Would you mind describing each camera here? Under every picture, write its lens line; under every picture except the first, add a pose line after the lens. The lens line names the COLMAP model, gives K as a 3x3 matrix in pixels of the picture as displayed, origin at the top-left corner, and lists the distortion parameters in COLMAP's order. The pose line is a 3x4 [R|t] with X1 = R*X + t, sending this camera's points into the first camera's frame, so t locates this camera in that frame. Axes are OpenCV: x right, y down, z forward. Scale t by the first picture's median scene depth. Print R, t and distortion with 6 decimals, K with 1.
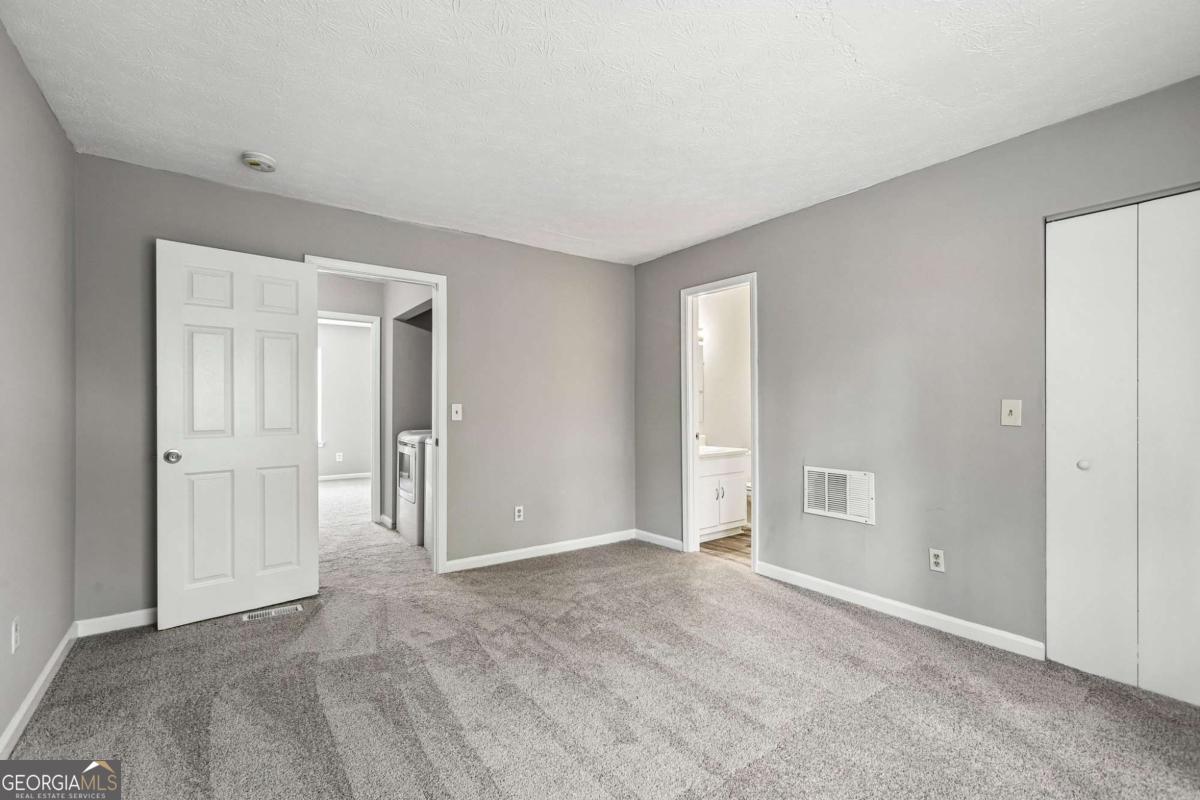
lens RADIAL K [[546.3, 0, 602.7], [0, 546.3, 401.0], [0, 0, 1]] dist [0.001262, 0.000203]
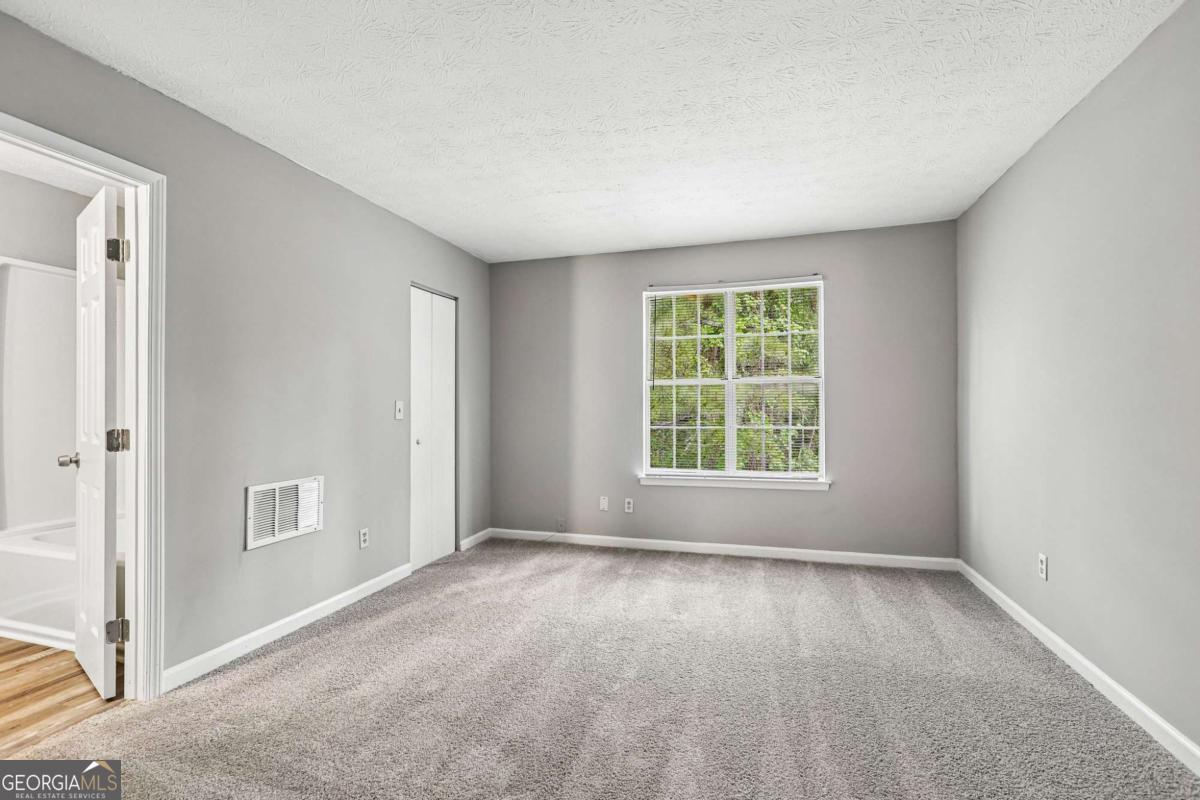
lens RADIAL K [[546.3, 0, 600.5], [0, 546.3, 406.0], [0, 0, 1]] dist [0.001262, 0.000203]
pose [[-0.620623, 0.002501, 0.784105, -0.545504], [-0.002372, 0.999984, -0.005067, 0.012936], [-0.784106, -0.005004, -0.620607, 1.175201]]
